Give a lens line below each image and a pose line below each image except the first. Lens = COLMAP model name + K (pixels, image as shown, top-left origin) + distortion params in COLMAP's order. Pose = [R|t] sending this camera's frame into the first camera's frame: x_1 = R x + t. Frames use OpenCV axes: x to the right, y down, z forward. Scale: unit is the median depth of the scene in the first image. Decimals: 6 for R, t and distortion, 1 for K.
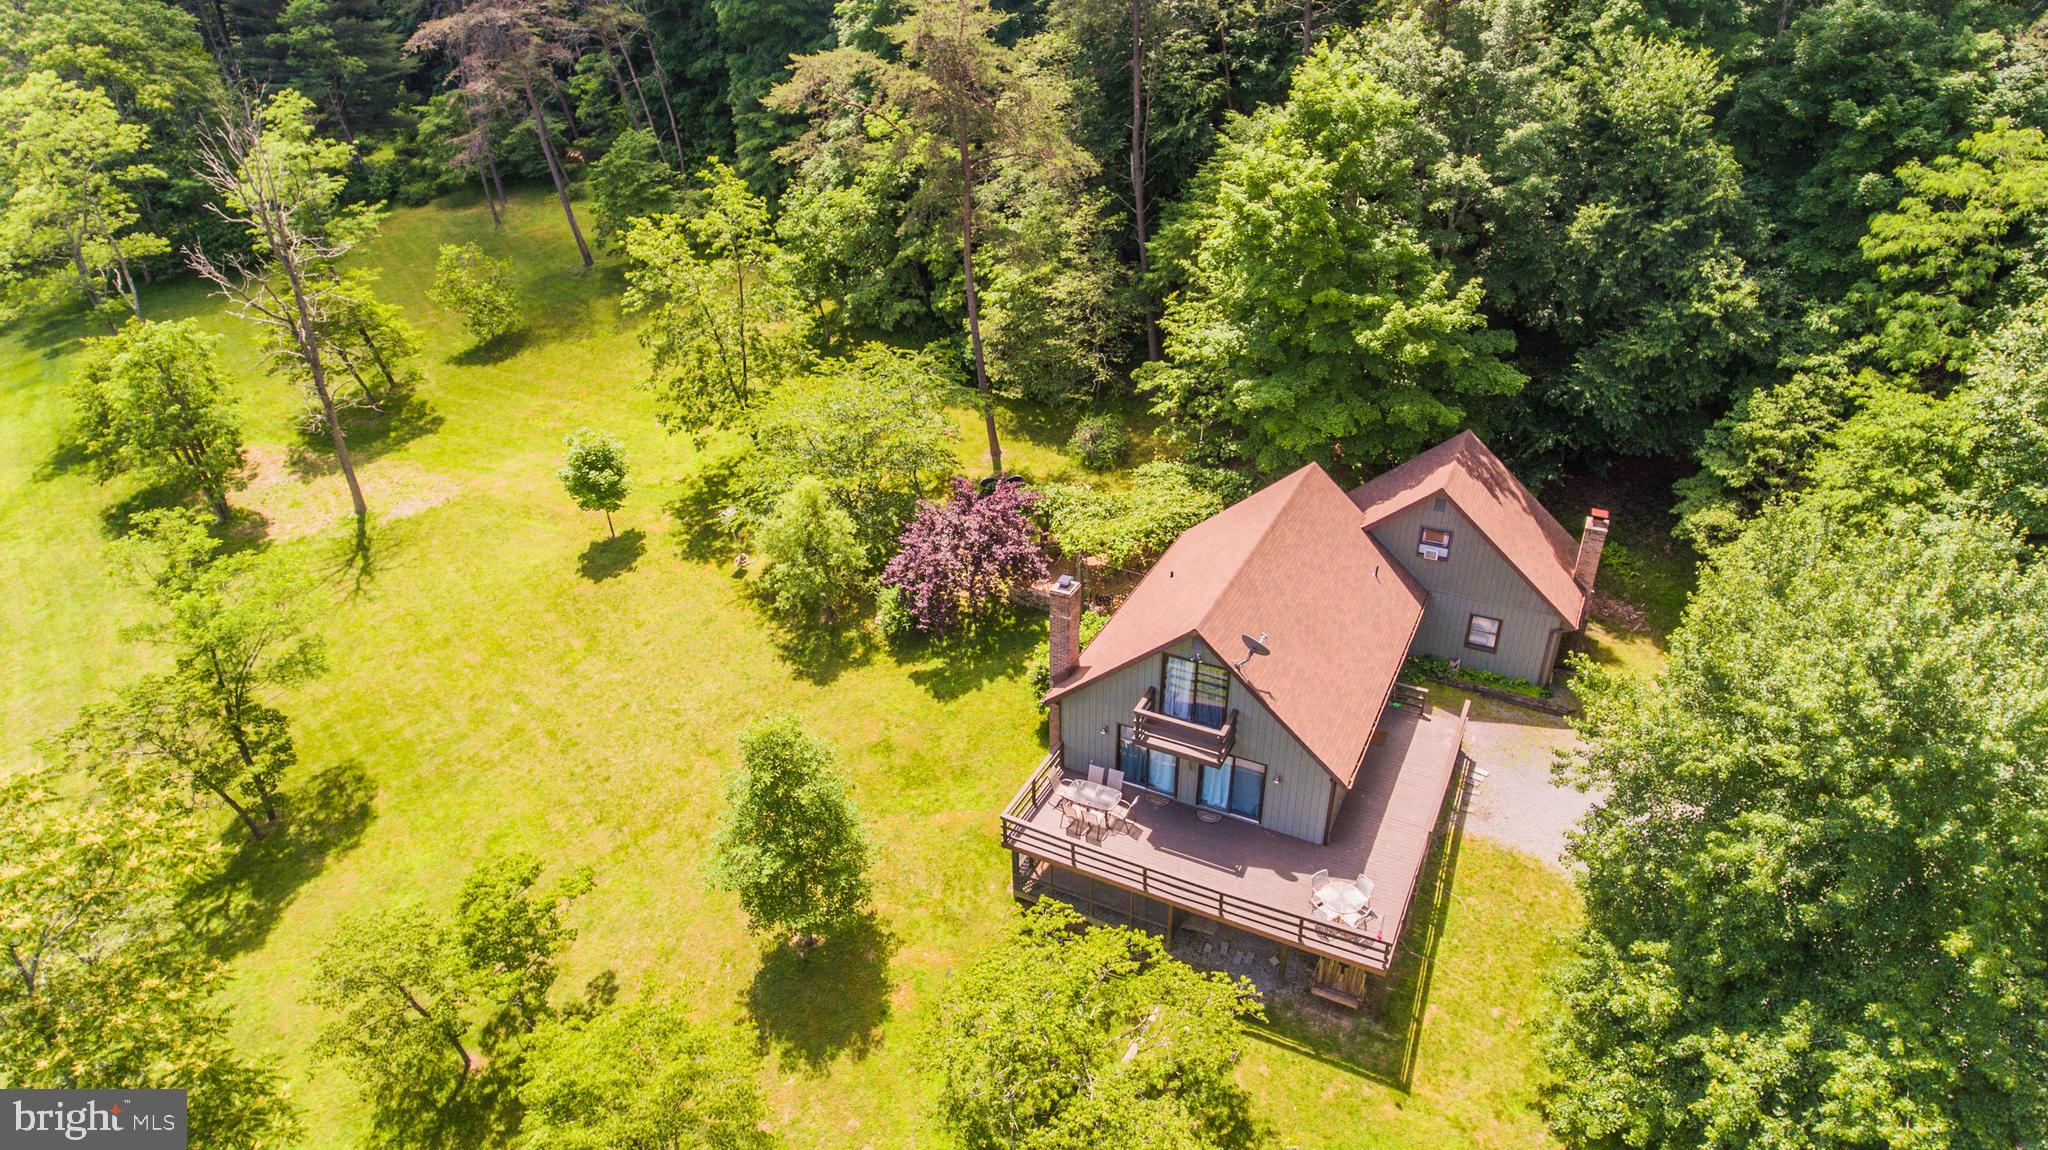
lens RADIAL K [[1201.0, 0, 1037.0], [0, 1201.0, 573.6], [0, 0, 1]] dist [0.030866, -0.031096]
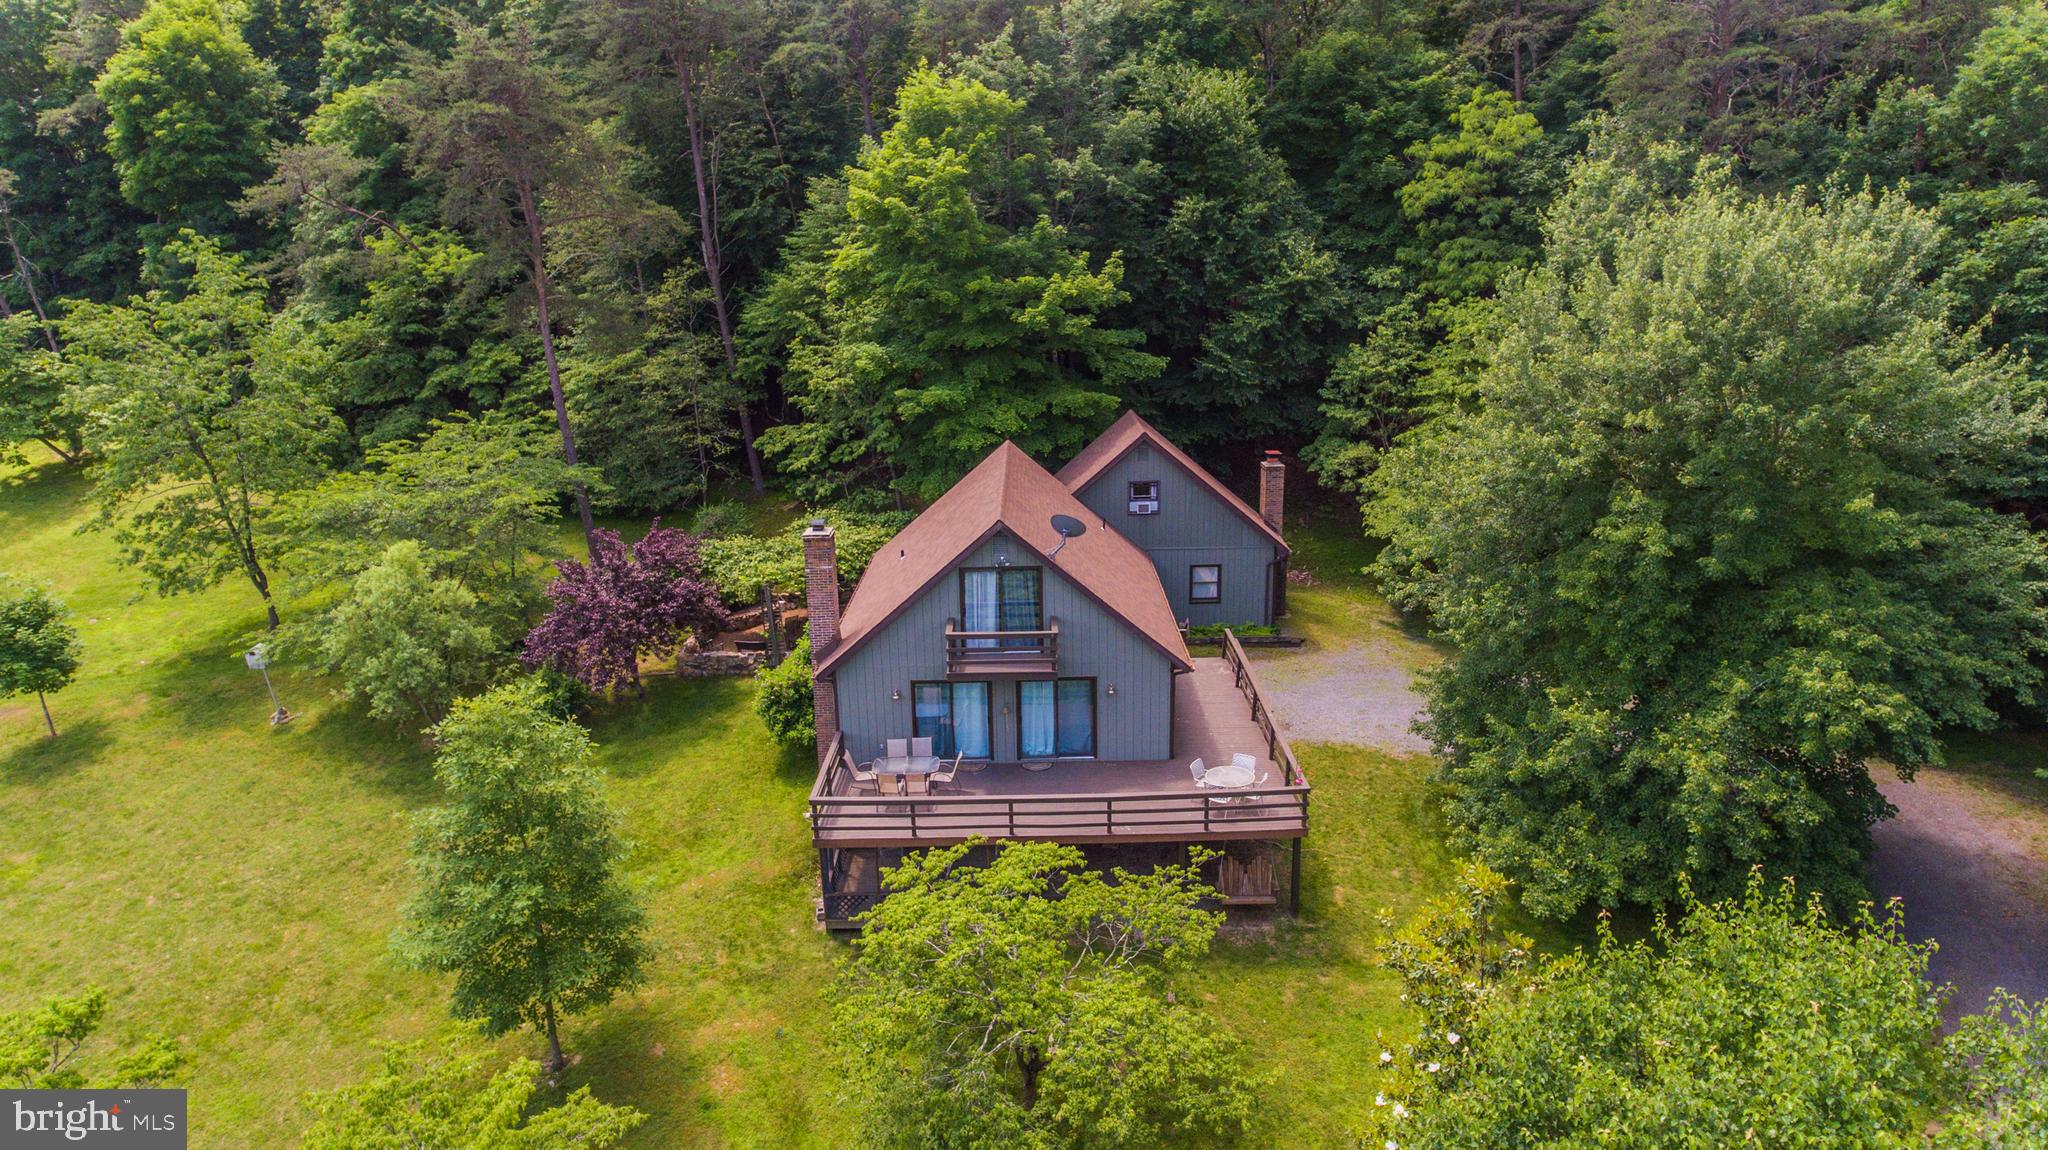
lens RADIAL K [[1210.5, 0, 1039.6], [0, 1210.5, 578.7], [0, 0, 1]] dist [-0.024533, 0.025760]
pose [[0.892886, -0.128186, 0.431652, -0.173379], [0.231466, 0.952934, -0.195806, 0.204095], [-0.386236, 0.274745, 0.880532, 0.179947]]
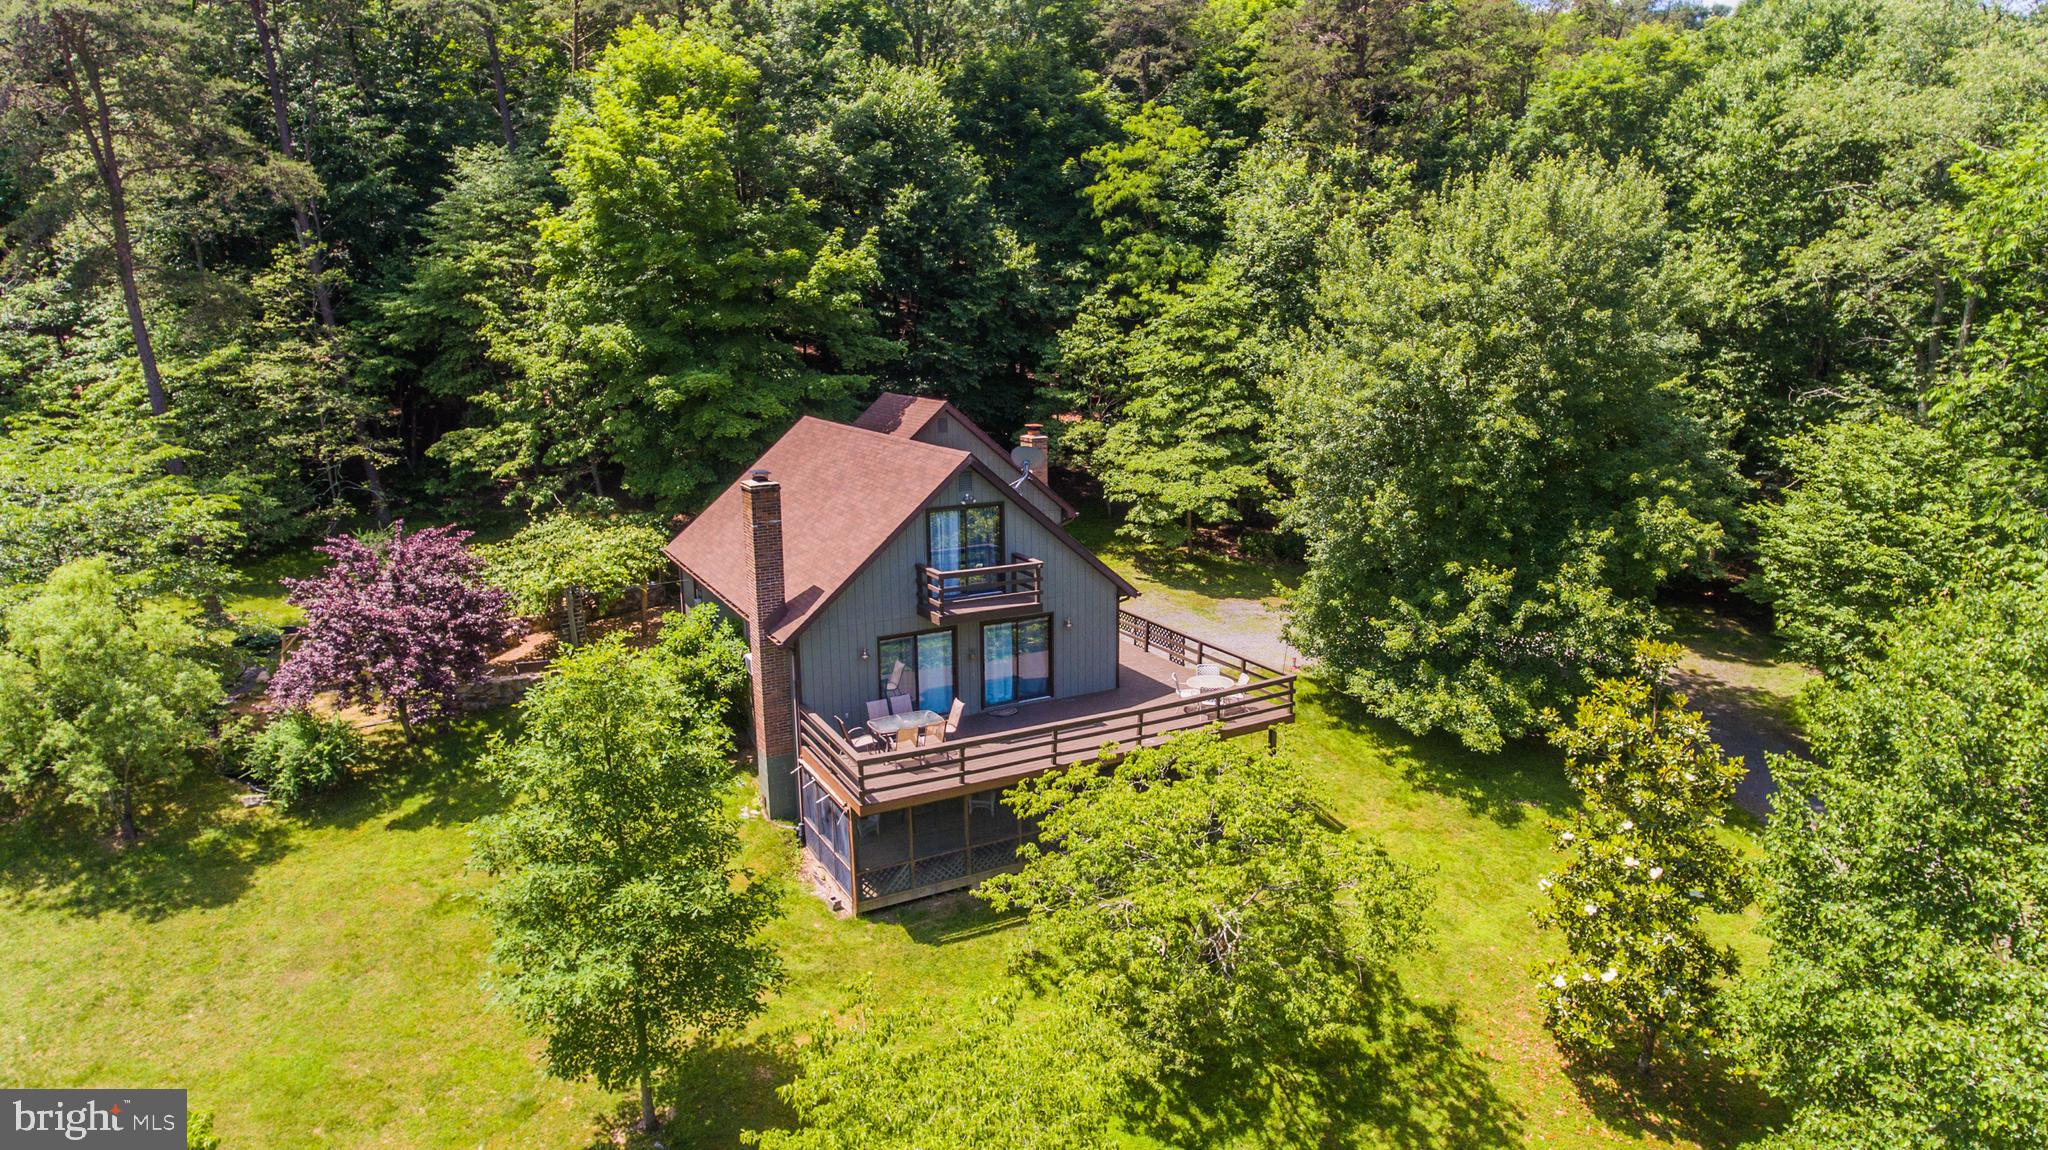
lens RADIAL K [[1210.5, 0, 1039.6], [0, 1210.5, 578.7], [0, 0, 1]] dist [-0.024533, 0.025760]
pose [[0.574626, -0.173513, 0.799812, -0.408993], [0.407396, 0.908228, -0.095661, 0.174447], [-0.709813, 0.380809, 0.592579, 0.389071]]
